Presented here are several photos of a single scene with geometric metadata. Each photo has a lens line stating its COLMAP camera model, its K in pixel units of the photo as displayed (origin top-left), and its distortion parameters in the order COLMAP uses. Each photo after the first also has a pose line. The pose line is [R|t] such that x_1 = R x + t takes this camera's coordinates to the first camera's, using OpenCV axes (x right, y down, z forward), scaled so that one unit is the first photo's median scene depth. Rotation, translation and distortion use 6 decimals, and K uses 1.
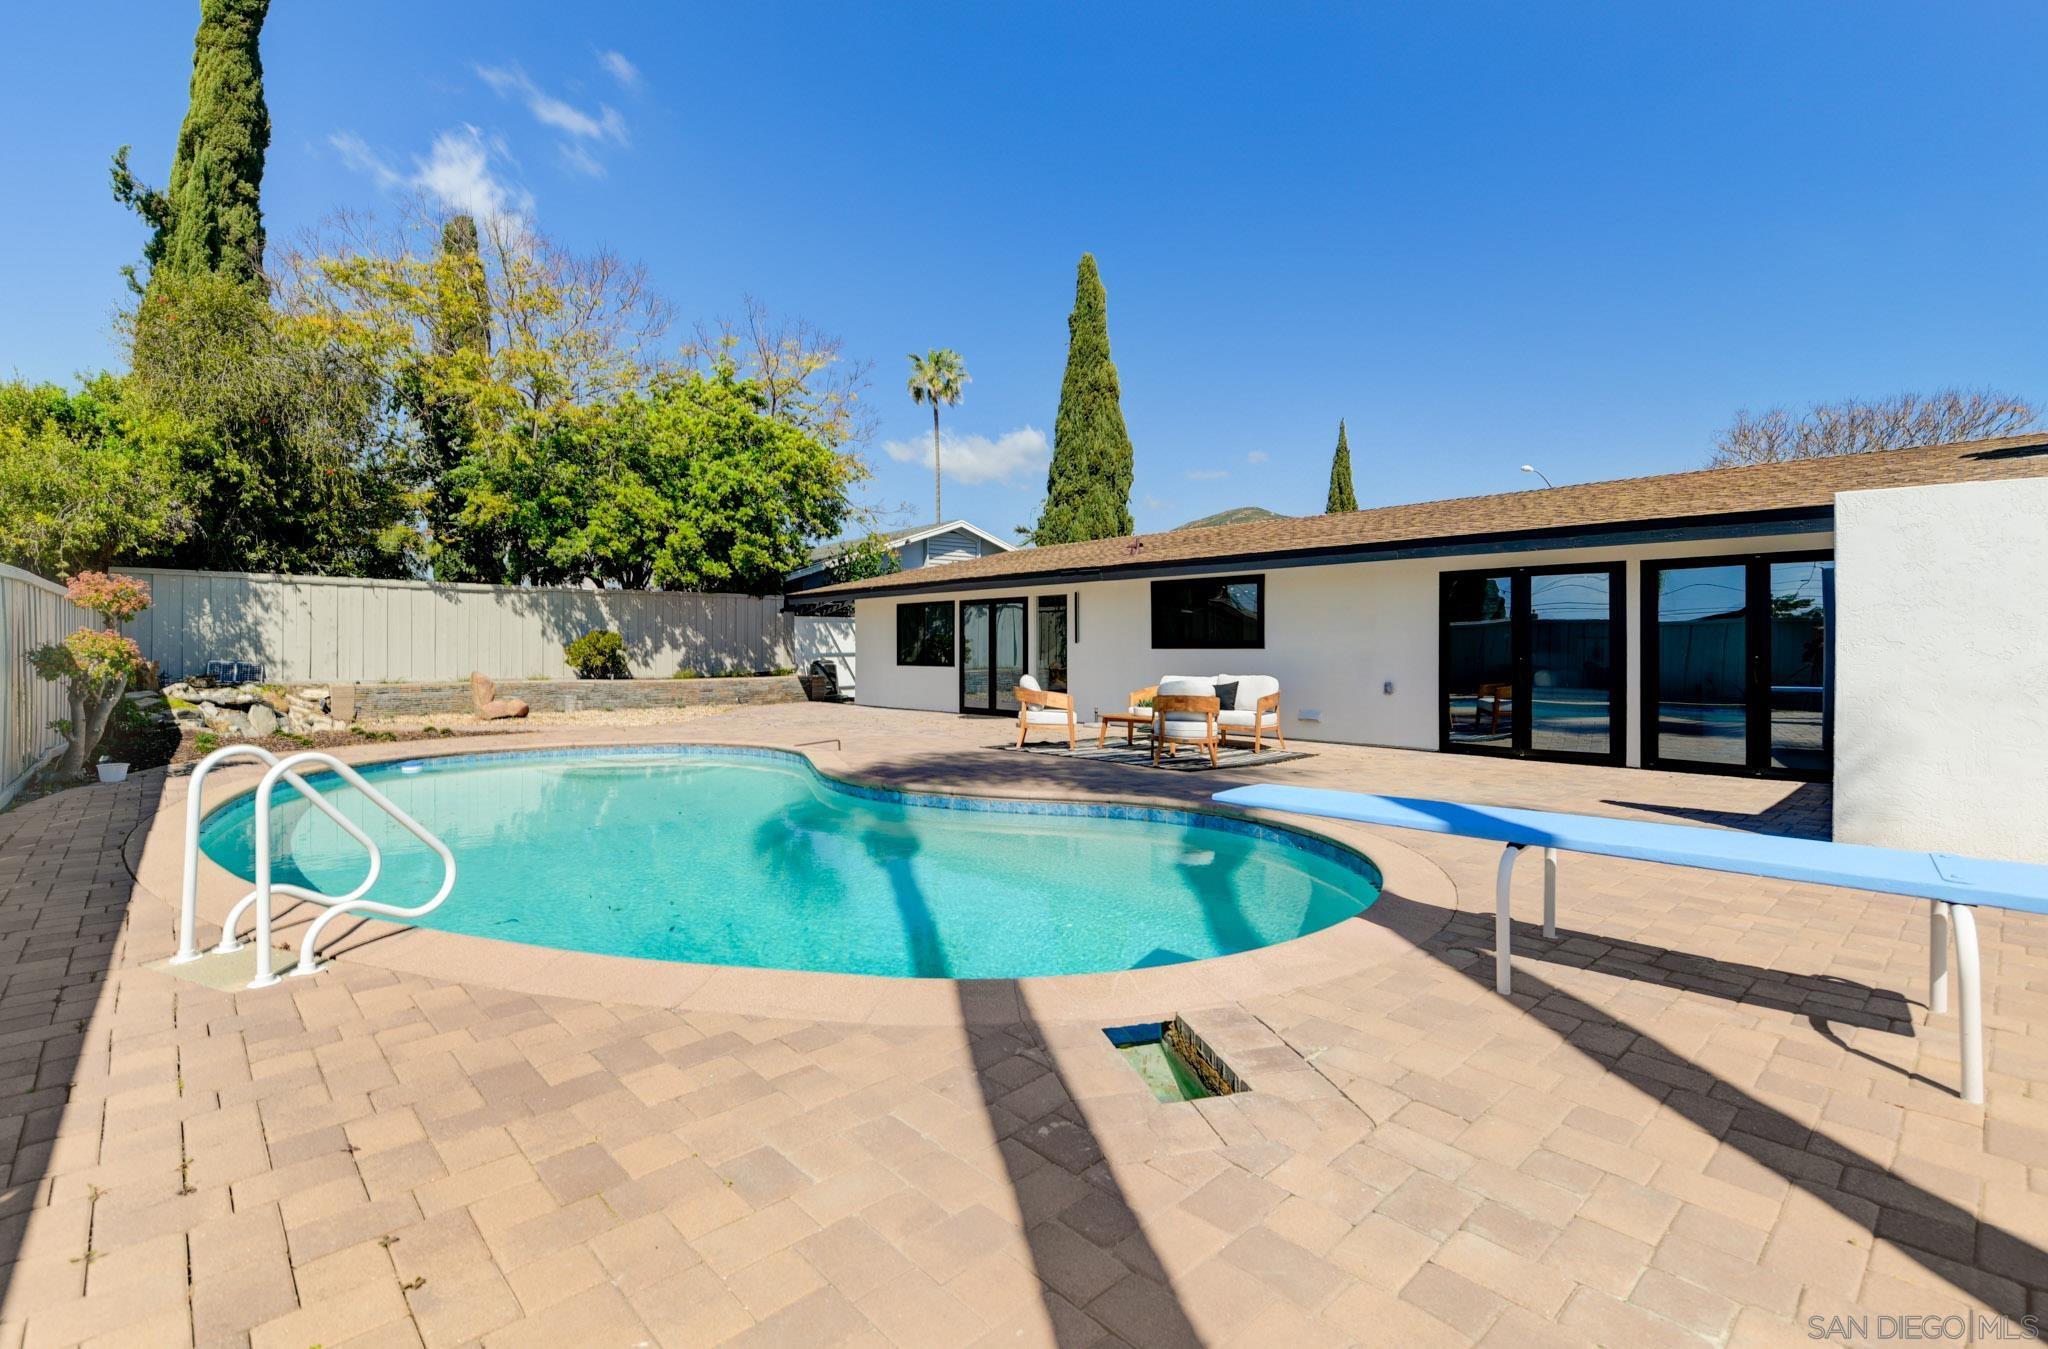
lens RADIAL K [[962.5, 0, 1026.0], [0, 962.5, 634.4], [0, 0, 1]] dist [-0.021857, -0.000266]
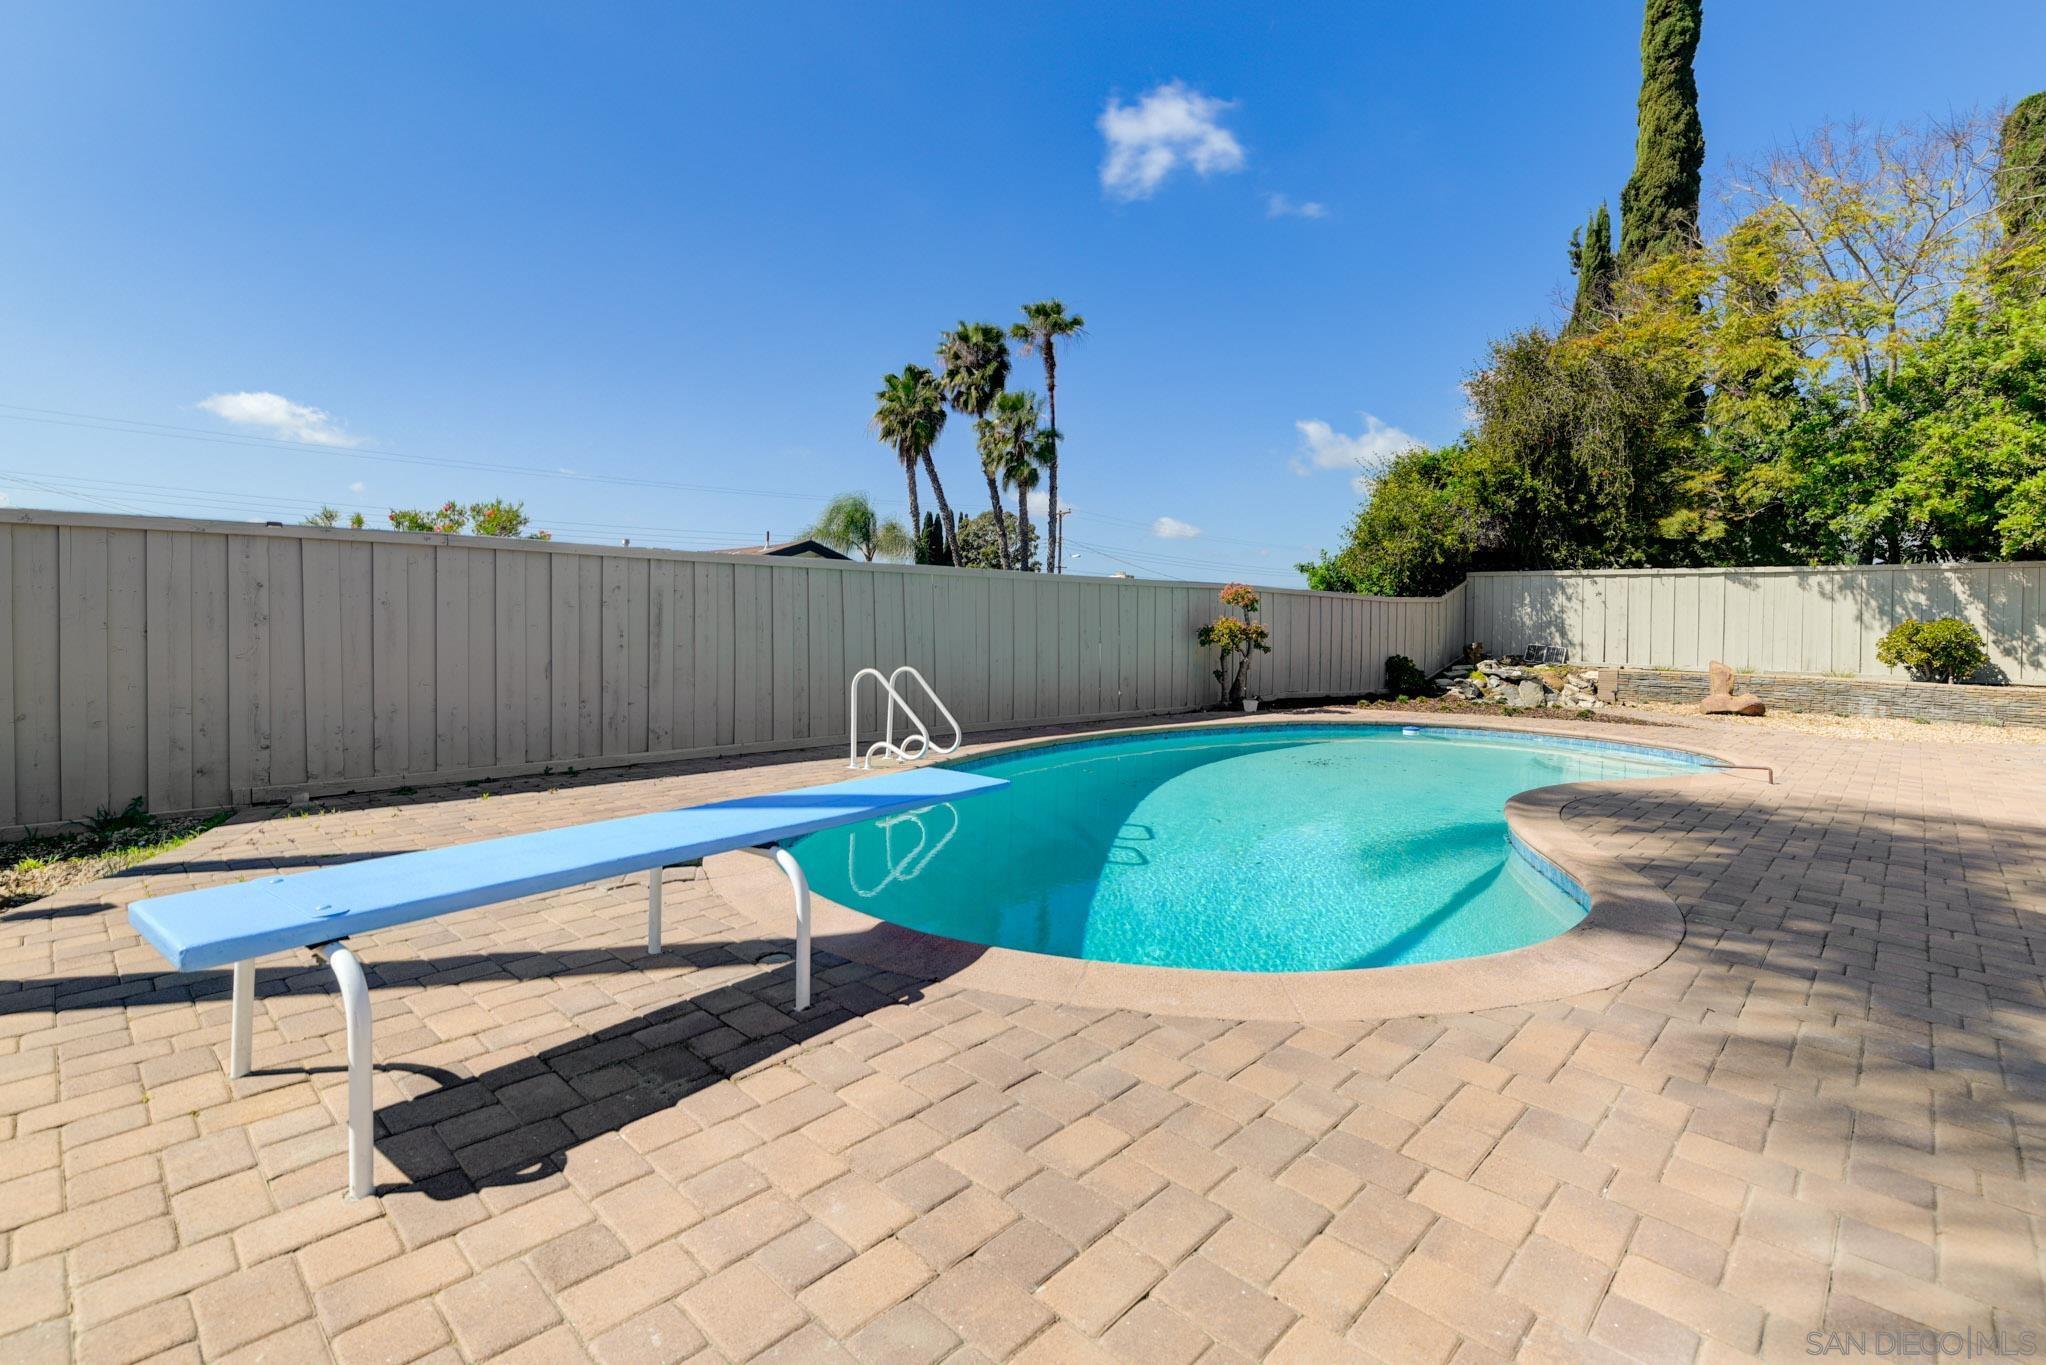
lens RADIAL K [[932.1, 0, 1016.0], [0, 932.1, 624.5], [0, 0, 1]] dist [-0.001799, -0.007361]
pose [[0.046393, 0.000621, -0.998923, 0.309717], [0.001475, 0.999999, 0.000691, 0.001339], [0.998922, -0.001505, 0.046392, 0.269021]]
